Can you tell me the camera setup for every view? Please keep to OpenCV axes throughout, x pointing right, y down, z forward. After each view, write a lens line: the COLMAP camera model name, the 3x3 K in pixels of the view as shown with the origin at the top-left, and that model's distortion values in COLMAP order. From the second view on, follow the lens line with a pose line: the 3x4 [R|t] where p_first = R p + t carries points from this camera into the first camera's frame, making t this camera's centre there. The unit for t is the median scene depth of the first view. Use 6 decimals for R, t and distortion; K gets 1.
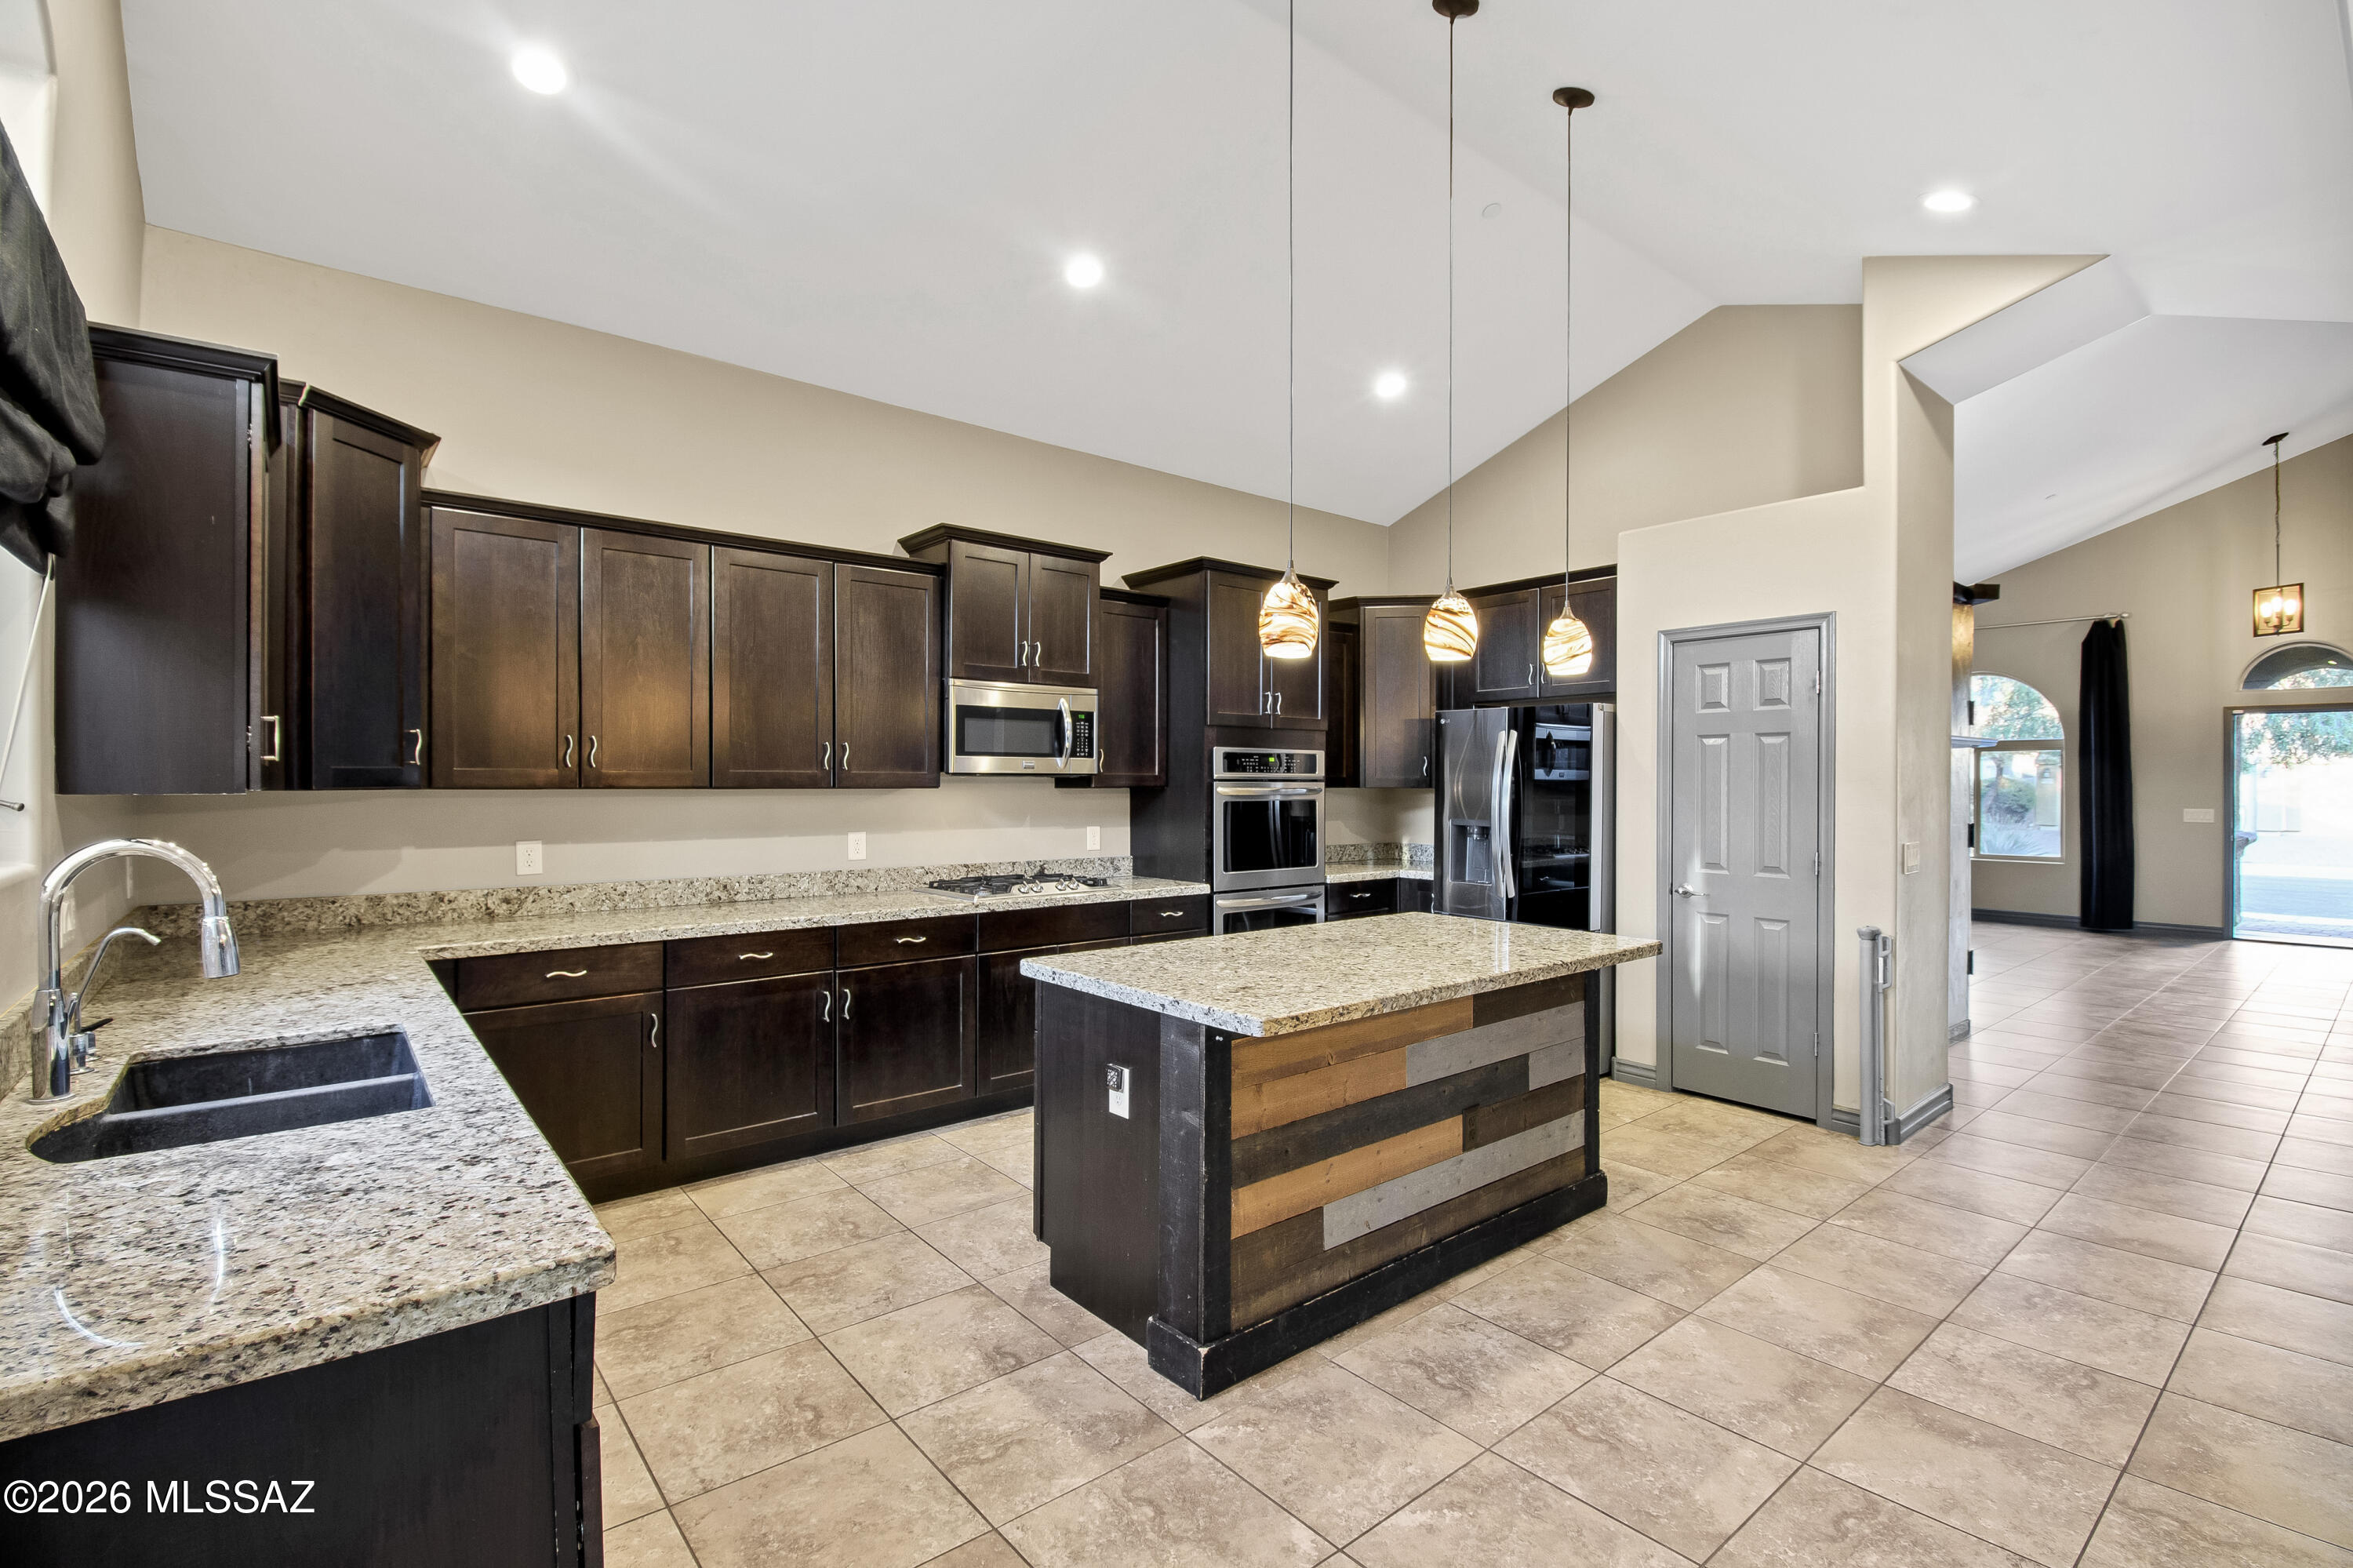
lens RADIAL K [[1068.6, 0, 1210.1], [0, 1068.6, 775.2], [0, 0, 1]] dist [0.020974, -0.026888]
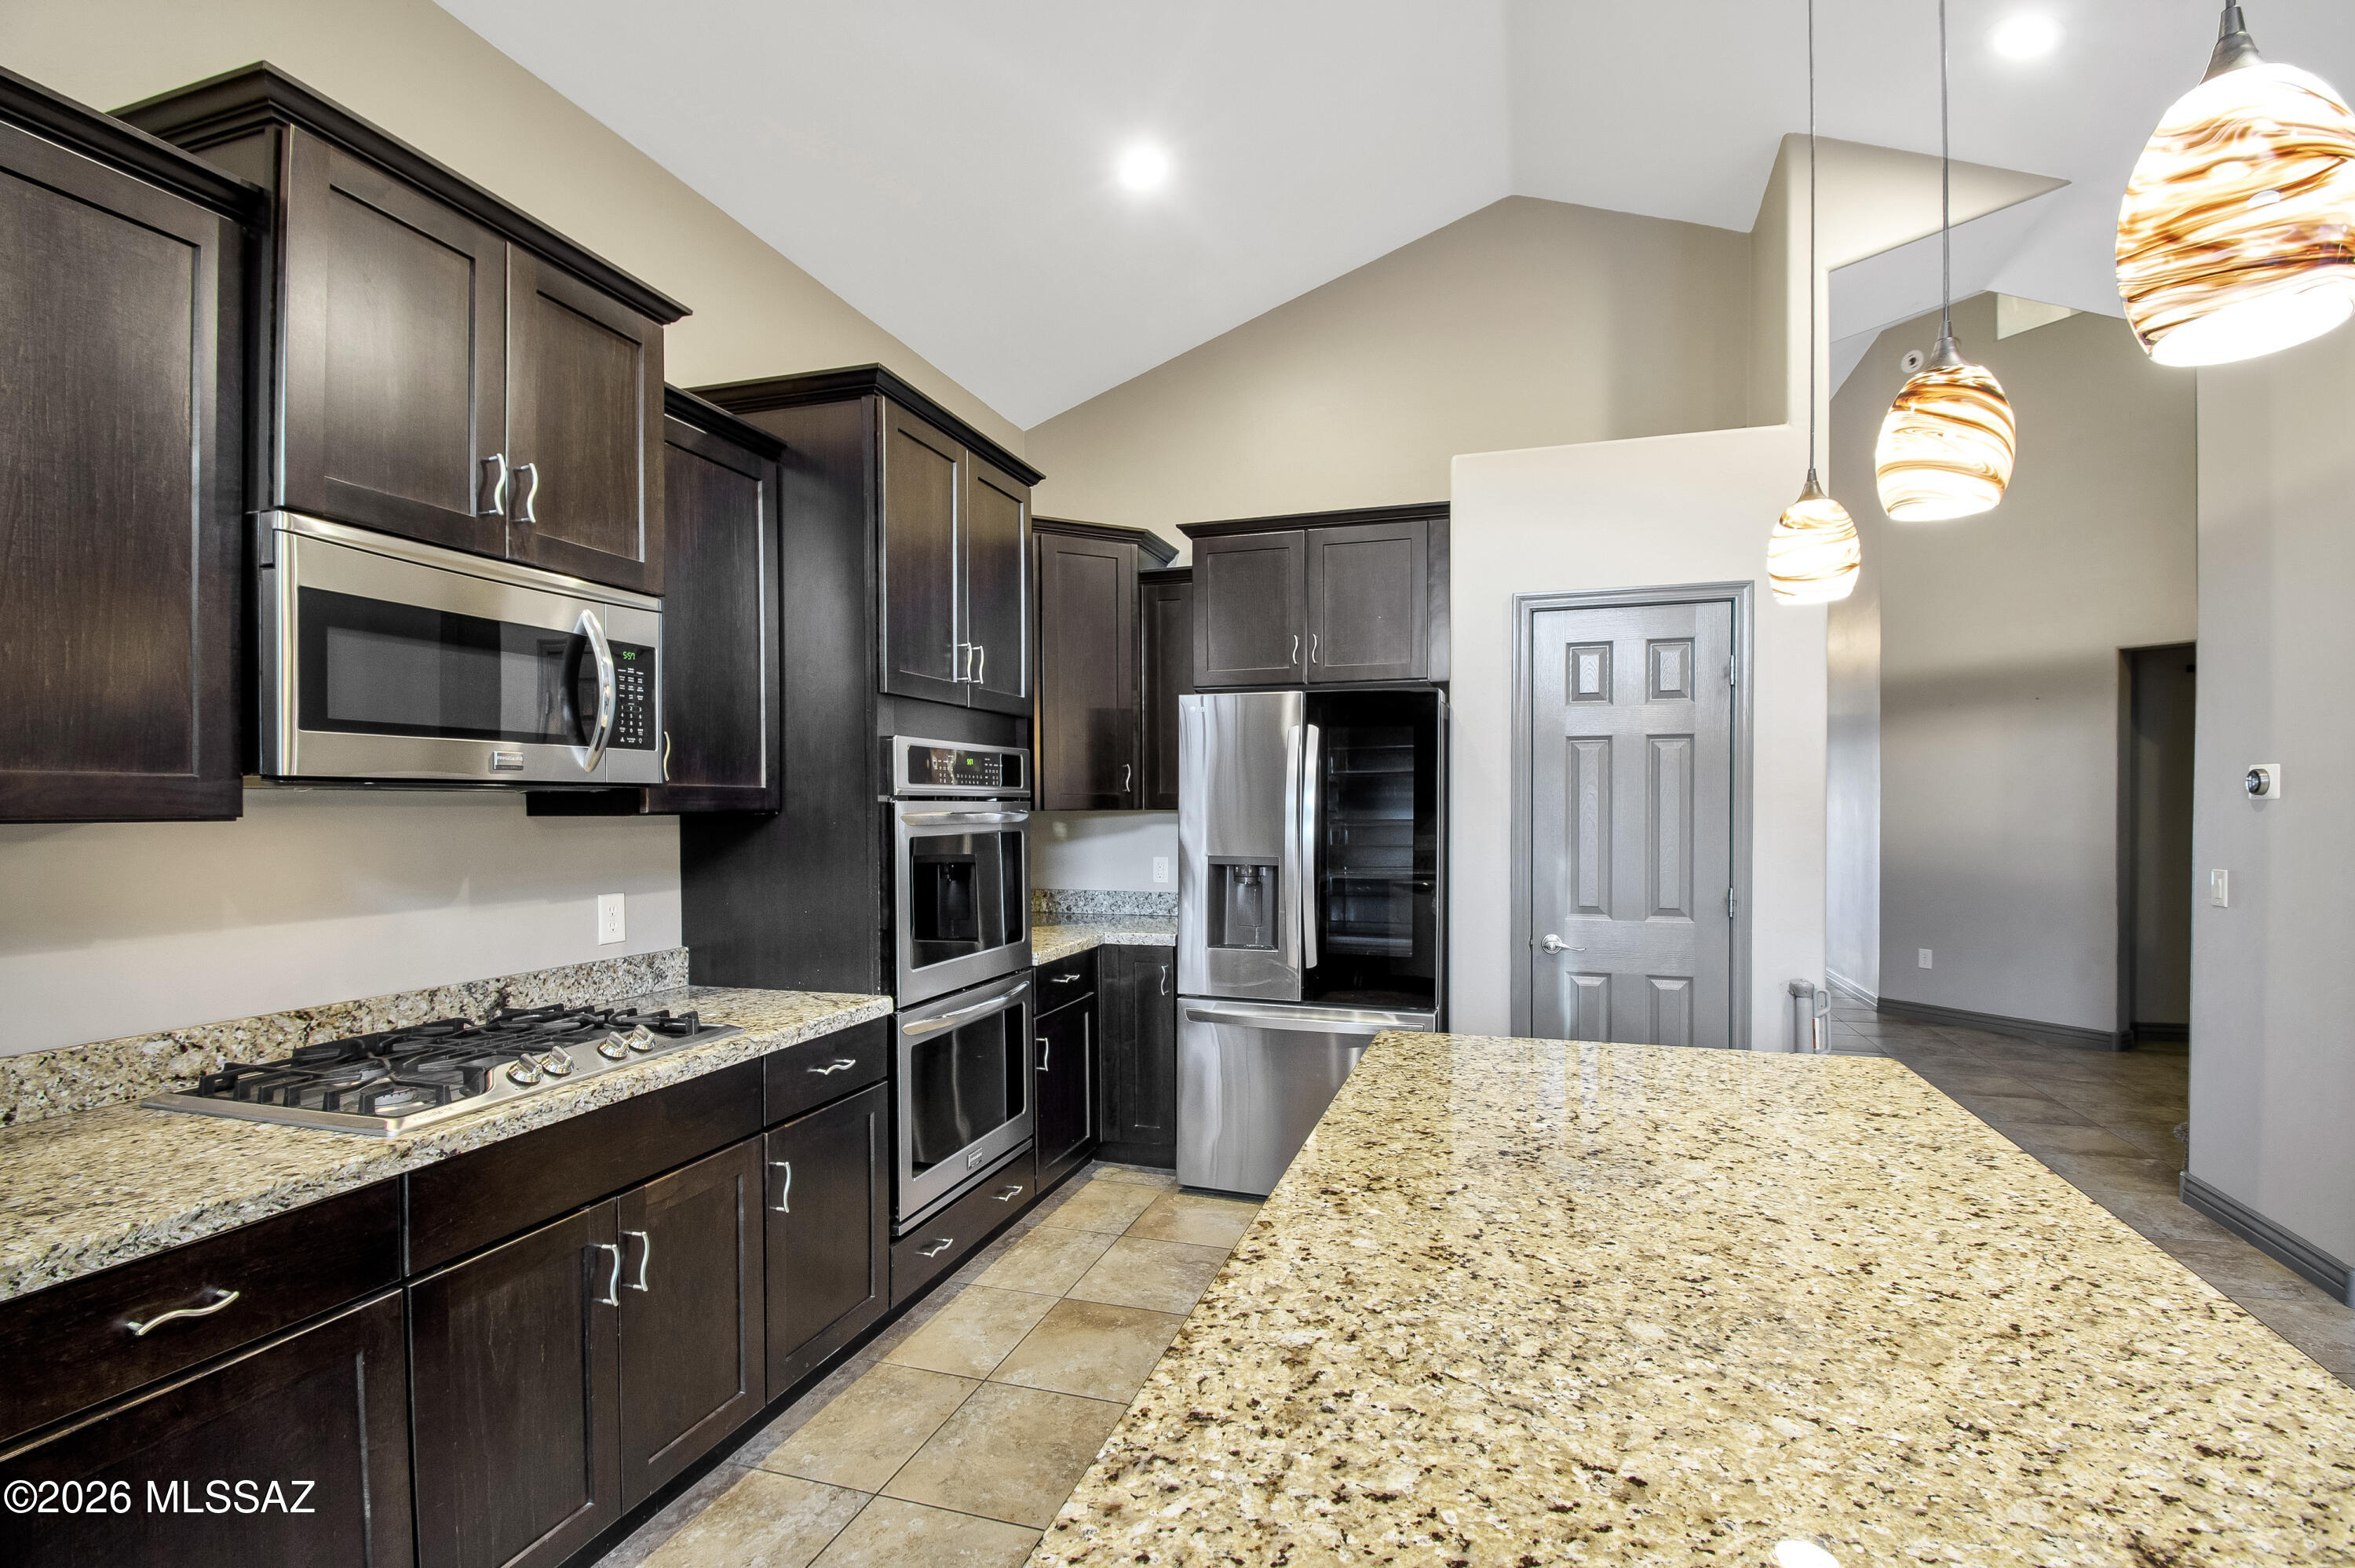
lens RADIAL K [[1083.1, 0, 1198.3], [0, 1083.1, 811.3], [0, 0, 1]] dist [0.023017, -0.030197]
pose [[0.842974, -0.008142, 0.537892, -0.180193], [0.000382, 0.999894, 0.014537, 0.004078], [-0.537954, -0.012049, 0.842888, 0.531526]]
